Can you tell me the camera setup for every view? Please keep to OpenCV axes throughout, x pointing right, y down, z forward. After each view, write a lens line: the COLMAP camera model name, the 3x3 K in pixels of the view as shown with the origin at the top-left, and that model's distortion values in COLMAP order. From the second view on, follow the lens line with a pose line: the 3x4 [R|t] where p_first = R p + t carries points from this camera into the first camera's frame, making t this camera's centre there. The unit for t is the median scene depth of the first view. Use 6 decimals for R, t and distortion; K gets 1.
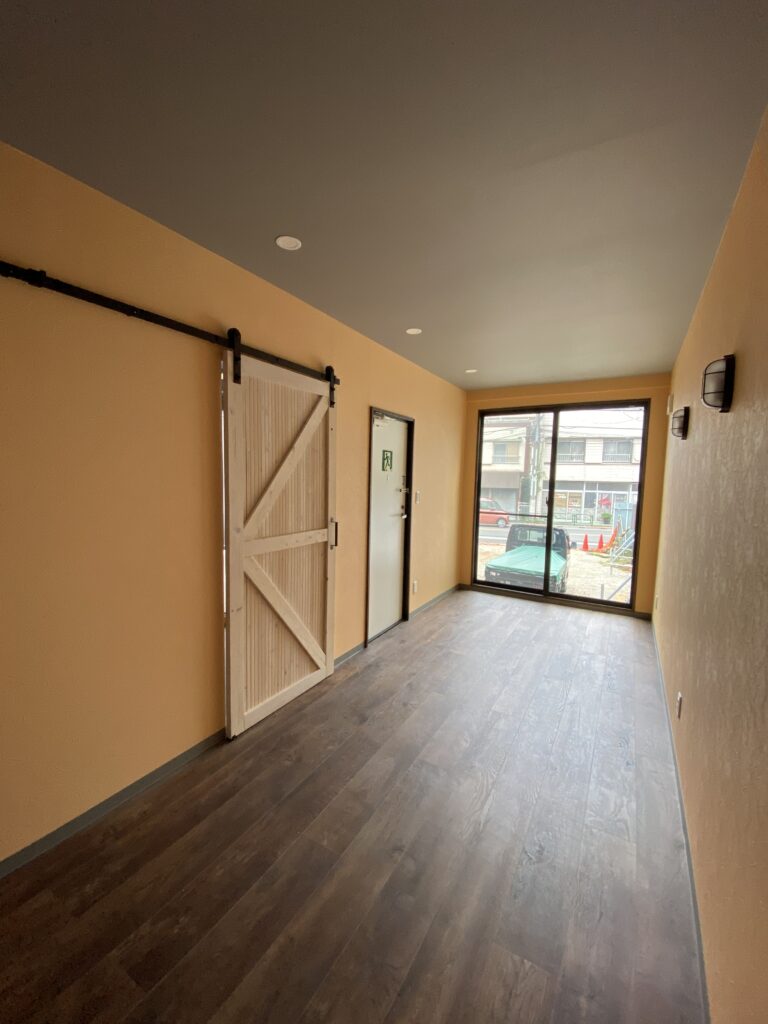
lens RADIAL K [[412.3, 0, 376.4], [0, 412.3, 508.2], [0, 0, 1]] dist [0.012194, -0.001389]
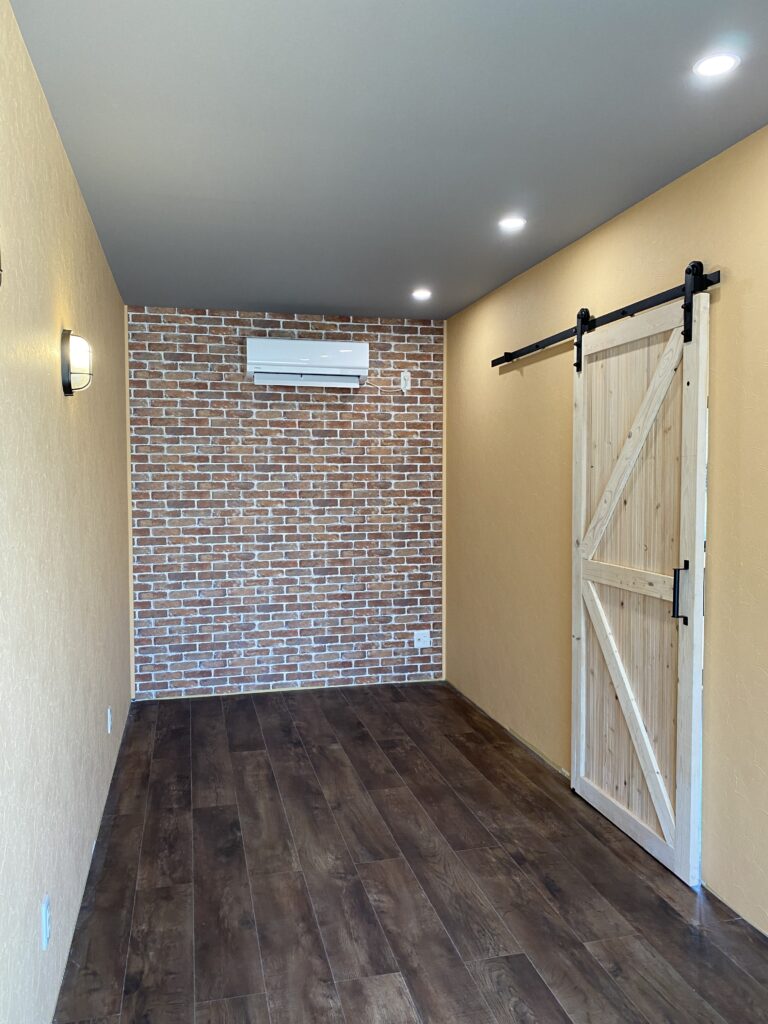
lens RADIAL K [[800.3, 0, 382.3], [0, 800.3, 513.3], [0, 0, 1]] dist [0.044688, -0.002590]
pose [[-0.698333, 0.015271, -0.715610, 1.061549], [-0.069446, 0.993610, 0.088973, -0.118240], [0.712396, 0.111829, -0.692810, 1.760292]]
